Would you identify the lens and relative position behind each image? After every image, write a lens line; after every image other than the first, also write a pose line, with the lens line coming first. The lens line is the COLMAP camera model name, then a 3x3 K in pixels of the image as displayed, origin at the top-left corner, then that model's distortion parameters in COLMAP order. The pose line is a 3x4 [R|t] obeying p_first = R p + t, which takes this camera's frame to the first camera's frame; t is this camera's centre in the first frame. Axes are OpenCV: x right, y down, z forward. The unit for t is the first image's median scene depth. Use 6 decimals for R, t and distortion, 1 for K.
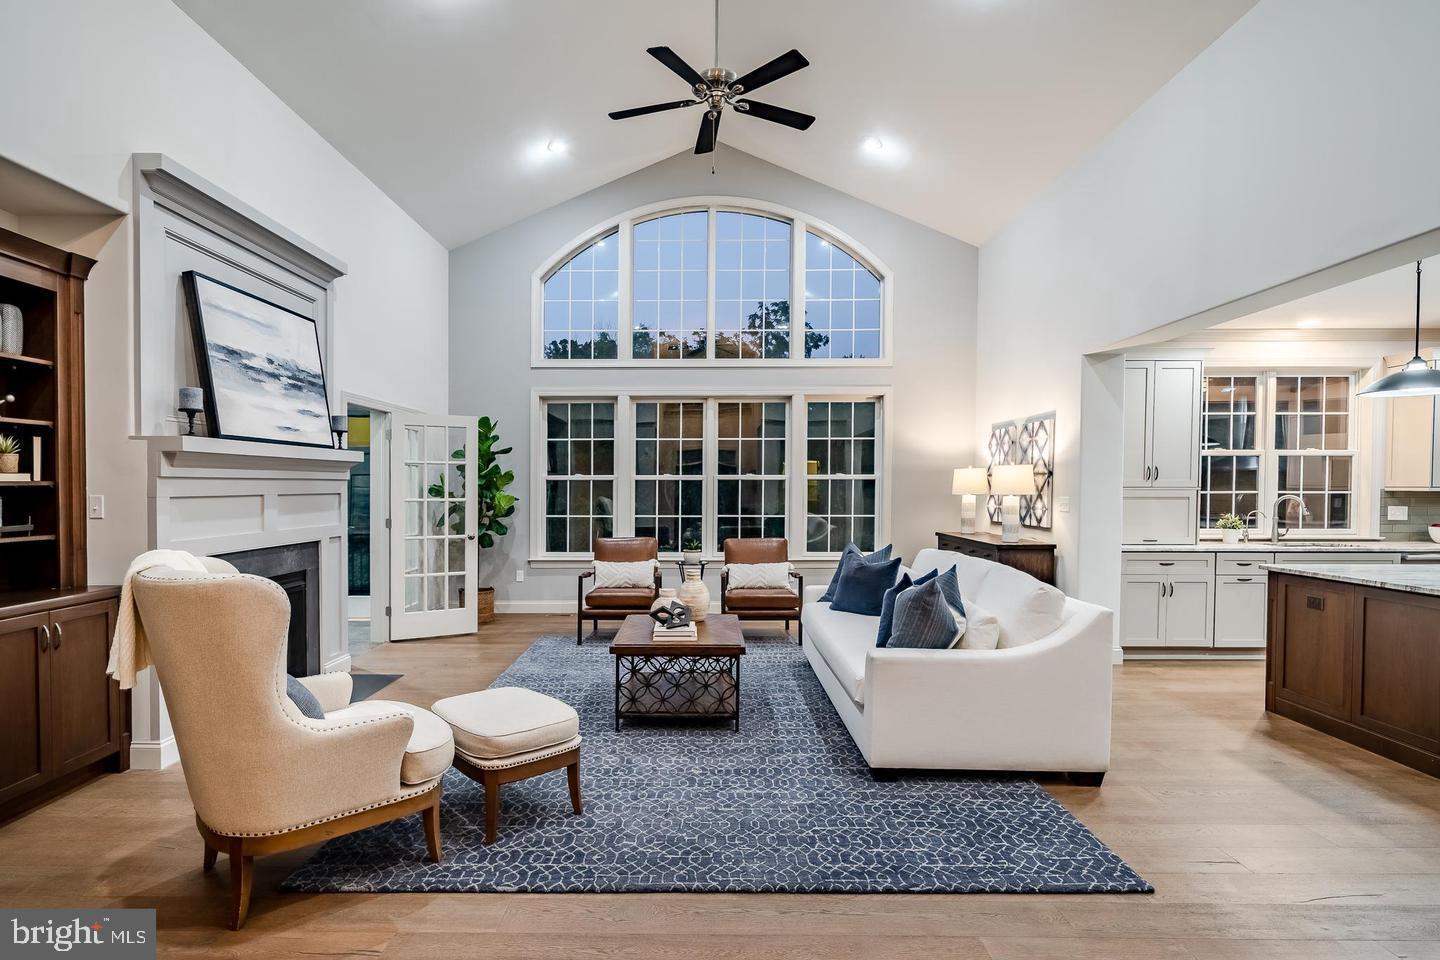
lens RADIAL K [[726.7, 0, 718.7], [0, 726.7, 502.4], [0, 0, 1]] dist [0.001103, -0.000092]
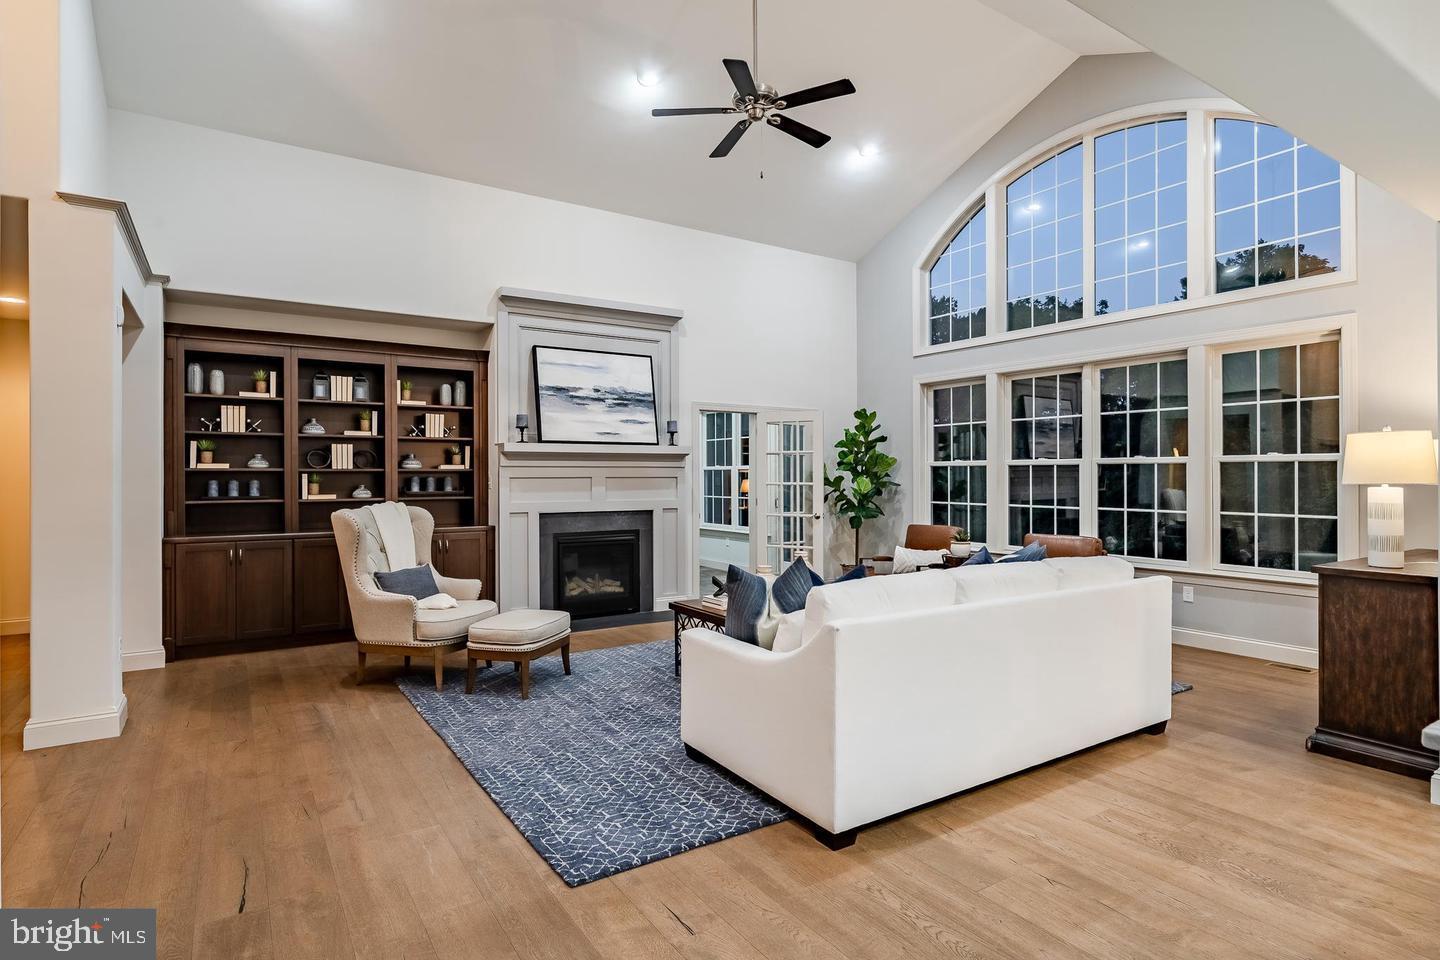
lens RADIAL K [[748.9, 0, 720.0], [0, 748.9, 480.0], [0, 0, 1]] dist [-0.005380, -0.000485]
pose [[0.559843, 0.005796, -0.828578, 0.738701], [-0.018827, 0.999806, -0.005728, -0.000250], [0.828385, 0.018806, 0.559844, 0.290751]]
